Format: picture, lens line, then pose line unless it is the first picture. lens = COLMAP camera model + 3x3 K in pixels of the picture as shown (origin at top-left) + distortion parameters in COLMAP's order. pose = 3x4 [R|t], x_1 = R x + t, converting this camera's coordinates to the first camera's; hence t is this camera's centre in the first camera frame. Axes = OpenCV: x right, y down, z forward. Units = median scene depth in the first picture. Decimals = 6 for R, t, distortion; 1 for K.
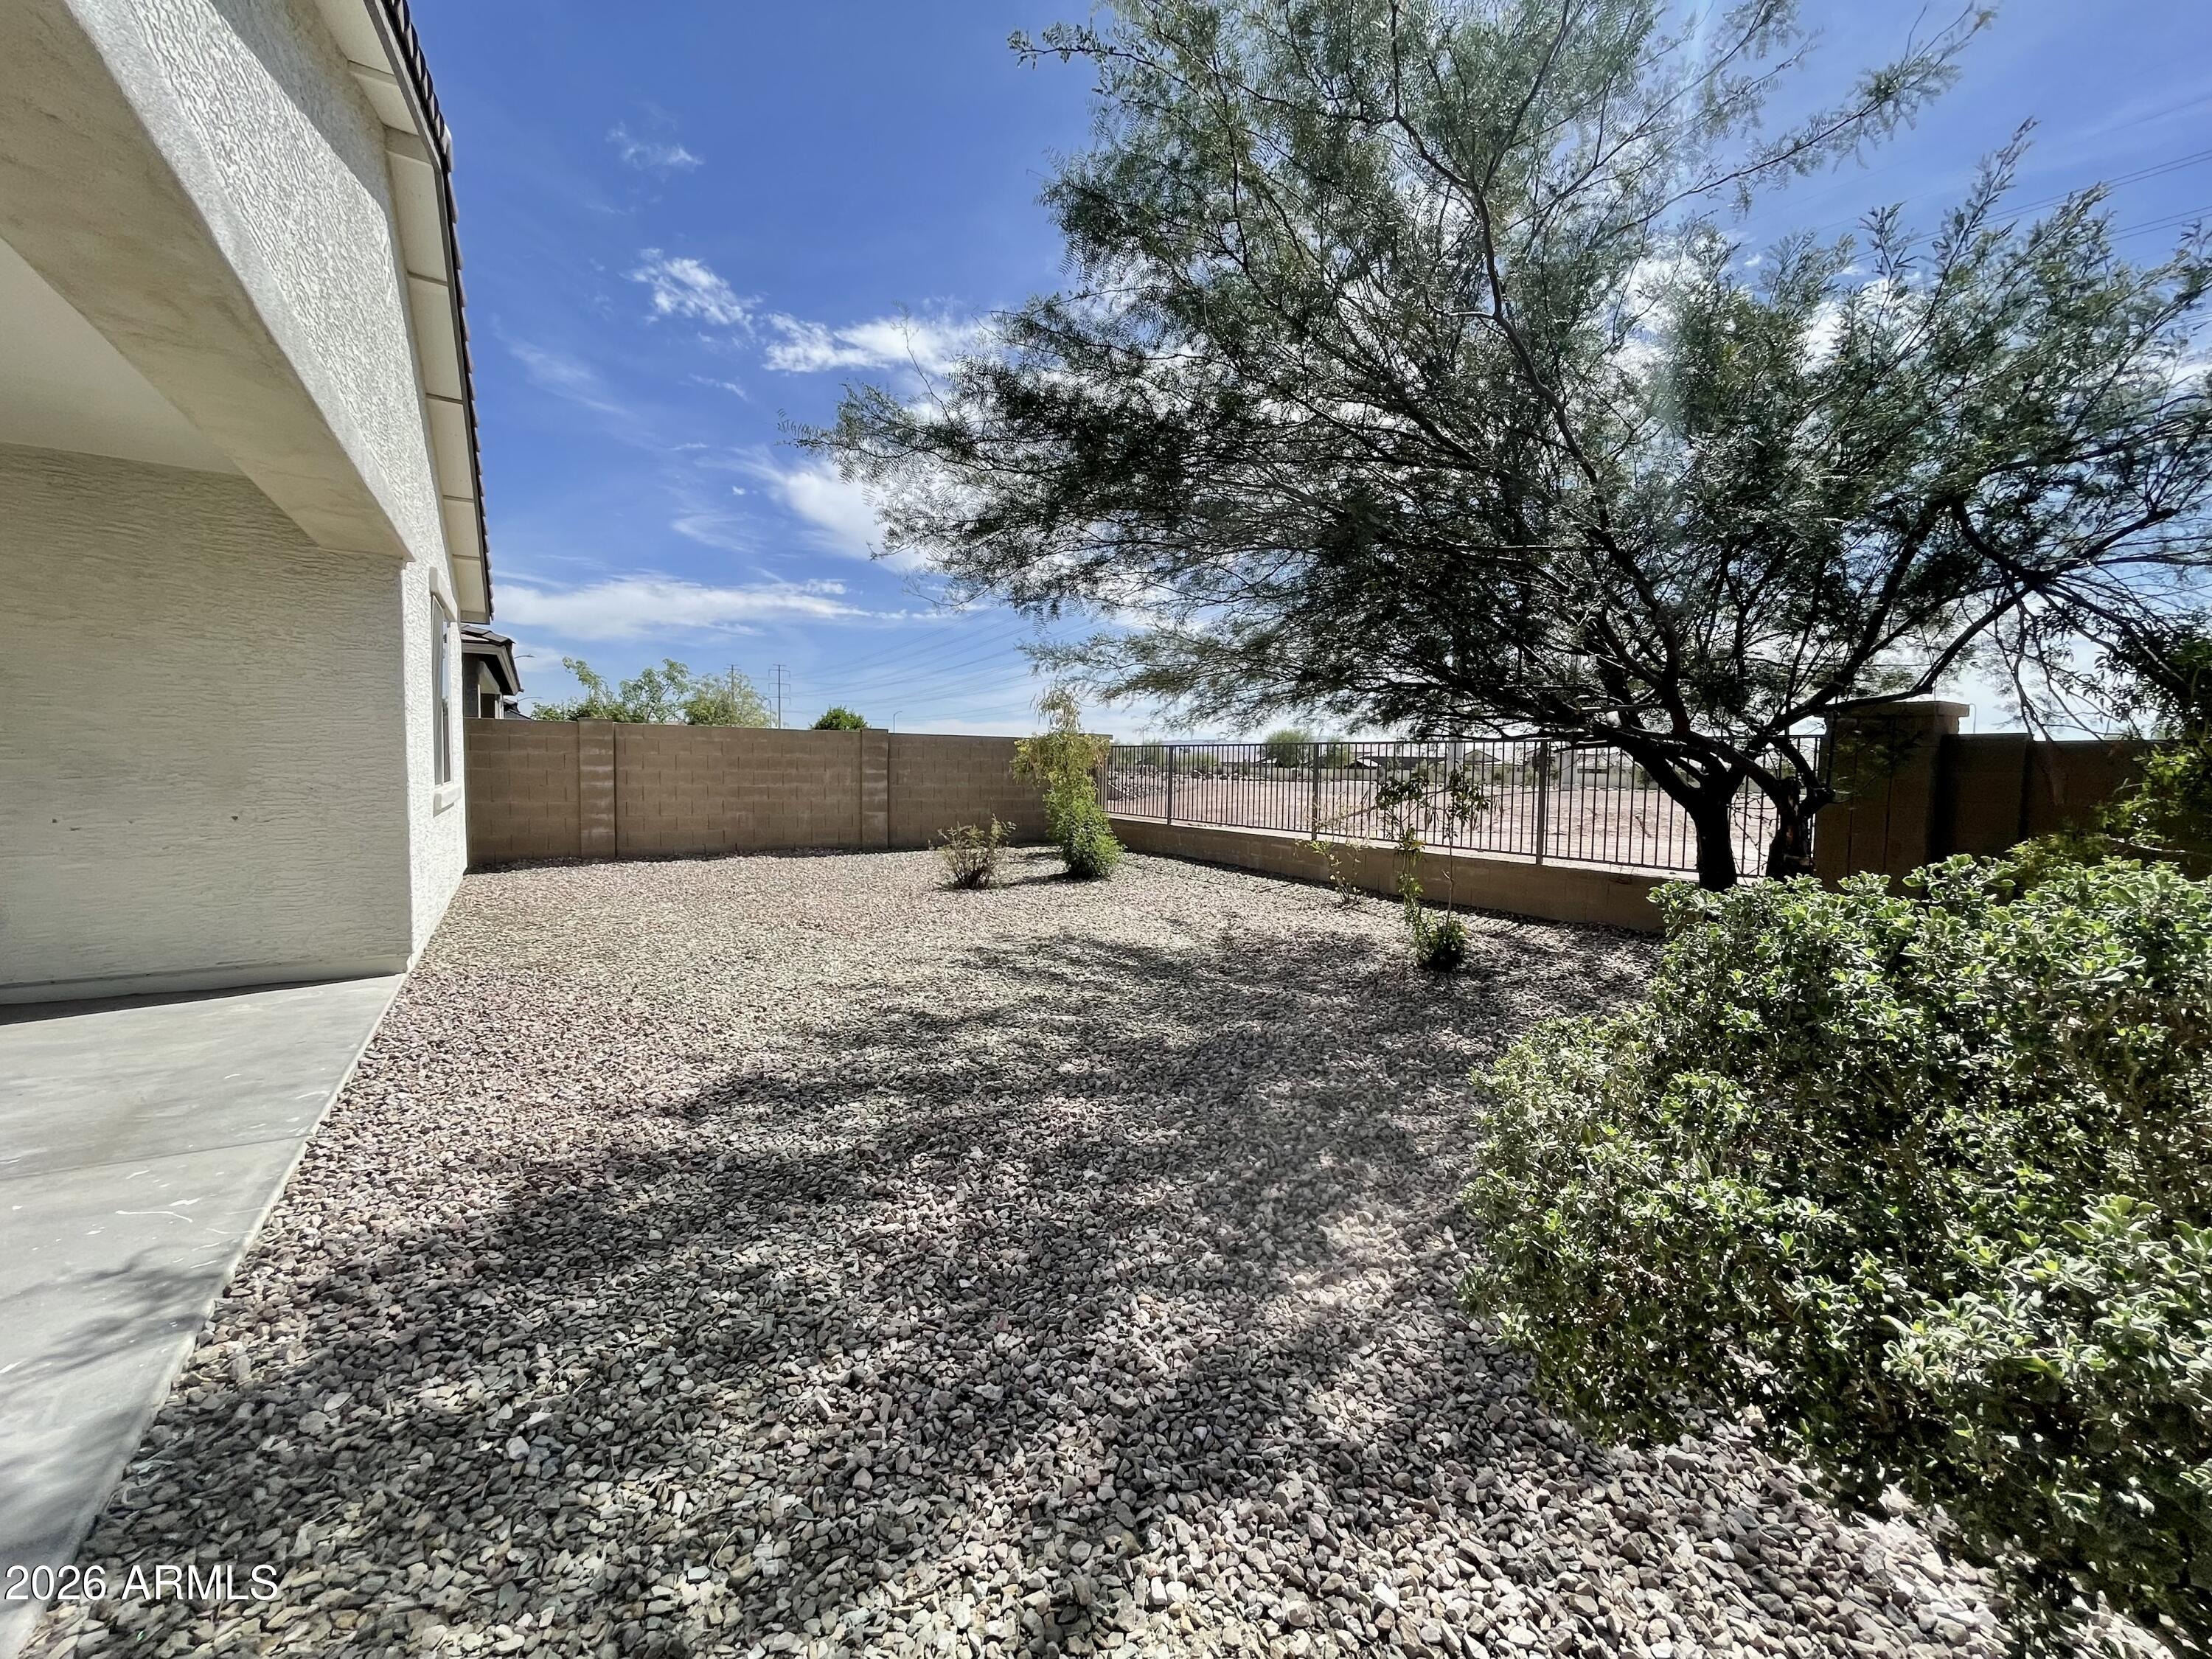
lens RADIAL K [[888.6, 0, 1106.0], [0, 888.6, 829.5], [0, 0, 1]] dist [-0.003144, -0.000315]
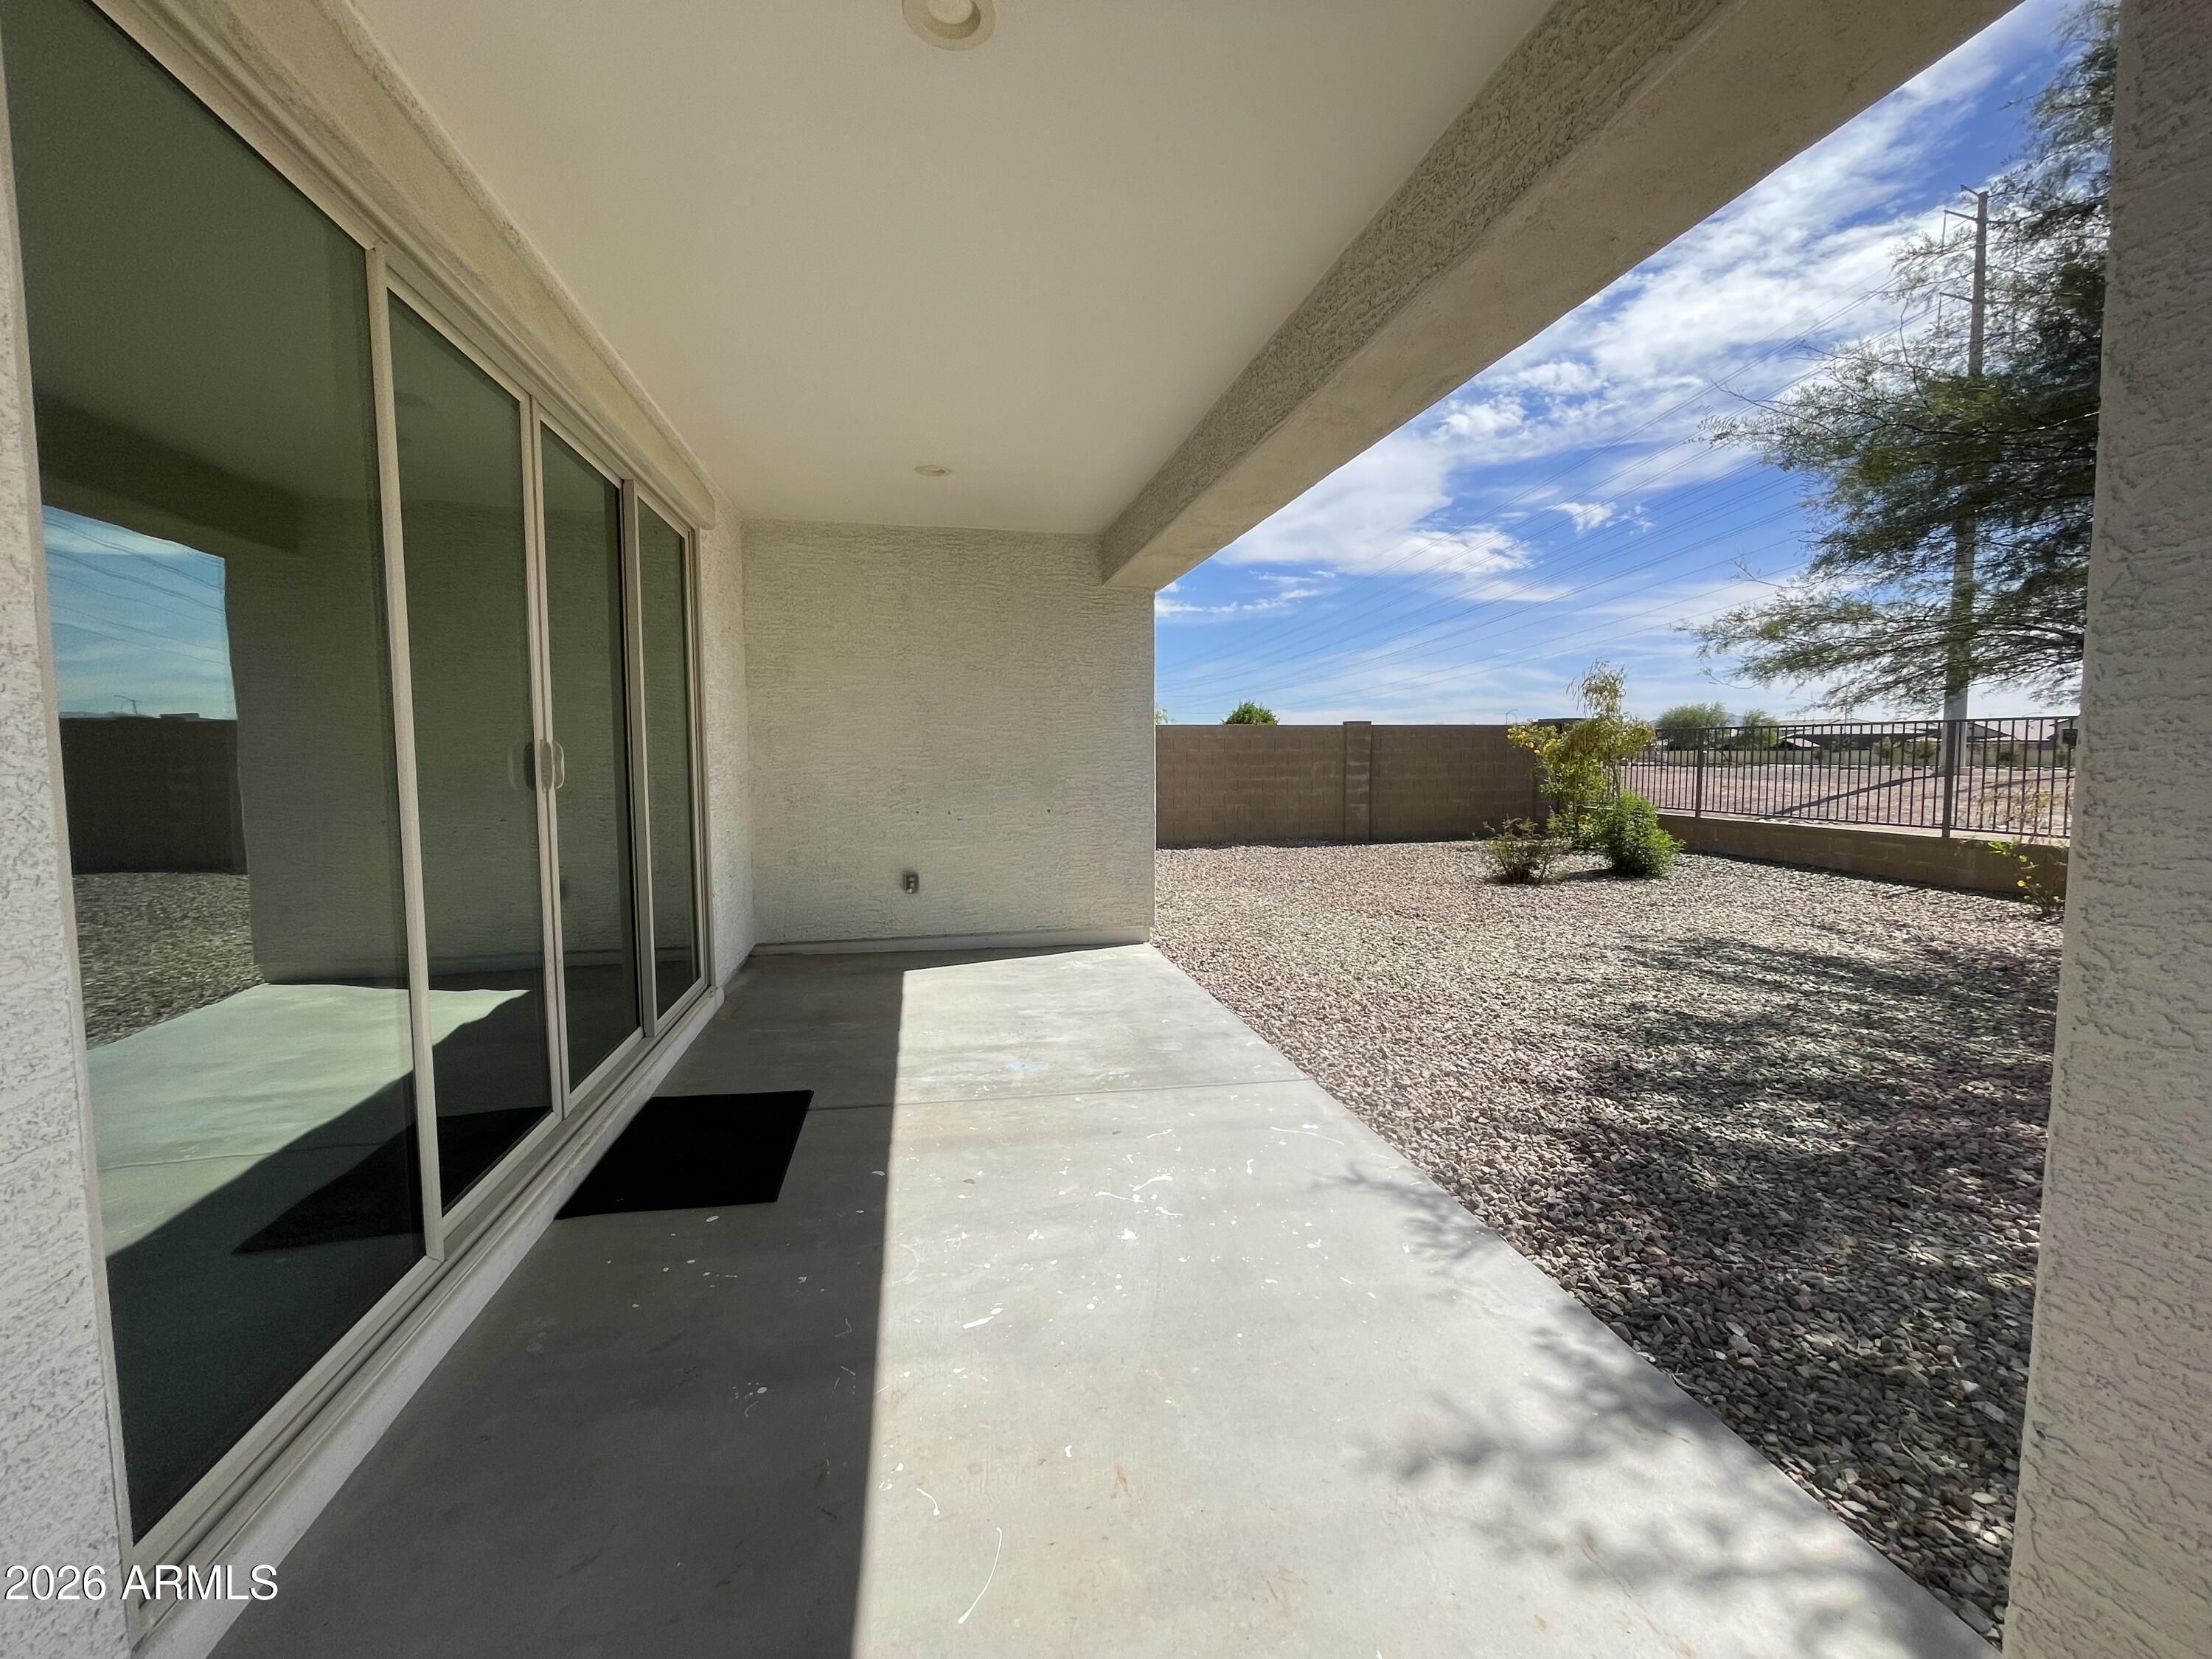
lens RADIAL K [[882.5, 0, 1106.0], [0, 882.5, 829.5], [0, 0, 1]] dist [-0.001574, 0.000017]
pose [[0.934187, 0.010420, -0.356632, -0.491737], [-0.006410, 0.999902, 0.012423, -0.002585], [0.356727, -0.009319, 0.934162, -0.136554]]
